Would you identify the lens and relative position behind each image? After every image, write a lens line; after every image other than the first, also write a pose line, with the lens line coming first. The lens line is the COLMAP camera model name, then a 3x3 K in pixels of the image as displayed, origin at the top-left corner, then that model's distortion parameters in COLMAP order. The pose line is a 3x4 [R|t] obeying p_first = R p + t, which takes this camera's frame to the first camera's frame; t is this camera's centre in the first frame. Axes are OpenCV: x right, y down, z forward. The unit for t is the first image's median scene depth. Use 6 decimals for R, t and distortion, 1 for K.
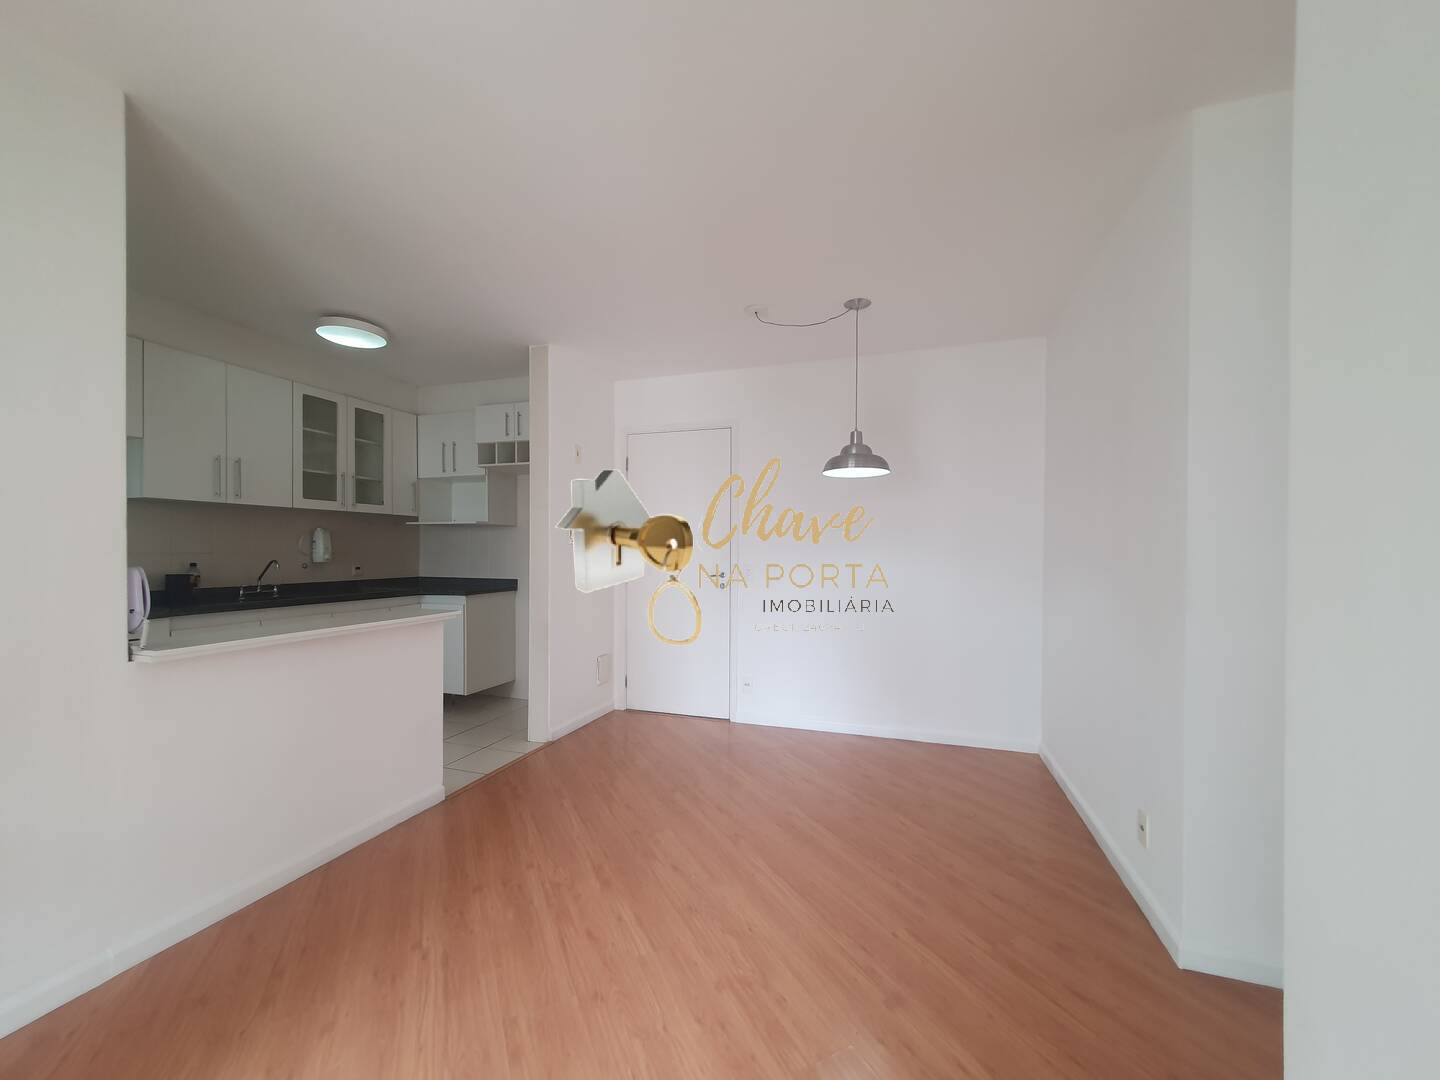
lens RADIAL K [[569.5, 0, 725.5], [0, 569.5, 545.2], [0, 0, 1]] dist [-0.003086, -0.000143]
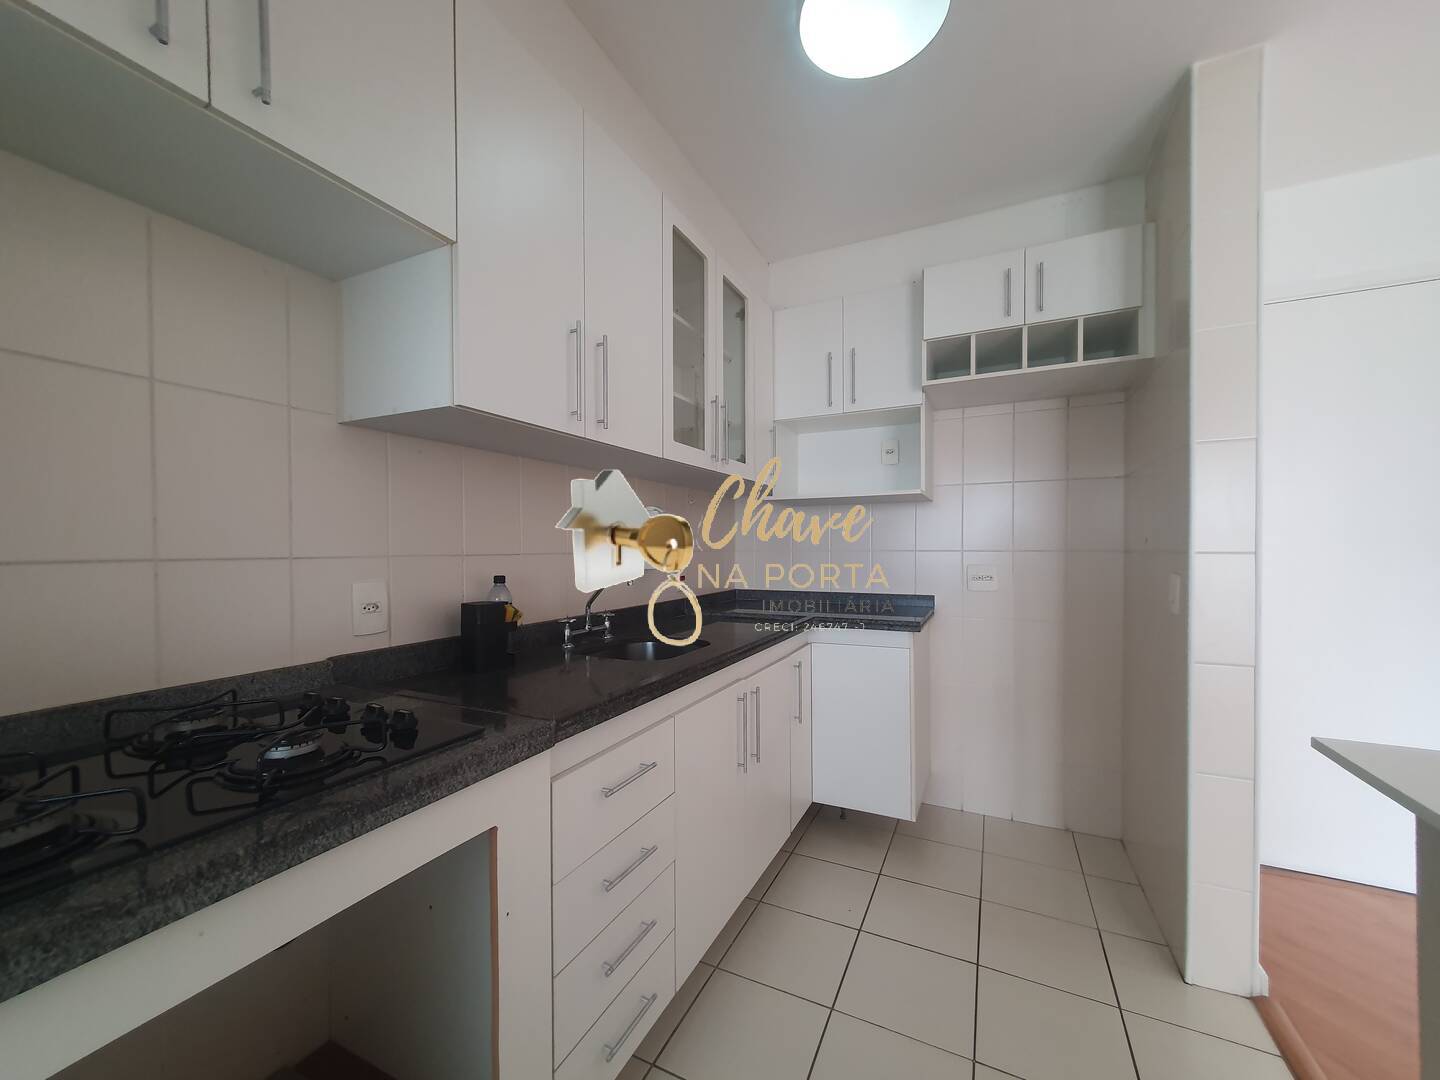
lens RADIAL K [[569.5, 0, 715.8], [0, 569.5, 545.8], [0, 0, 1]] dist [-0.003086, -0.000143]
pose [[0.986934, -0.010277, -0.160794, -0.581323], [0.011711, 0.999900, 0.007976, 0.004235], [0.160696, -0.009755, 0.986956, 0.480122]]
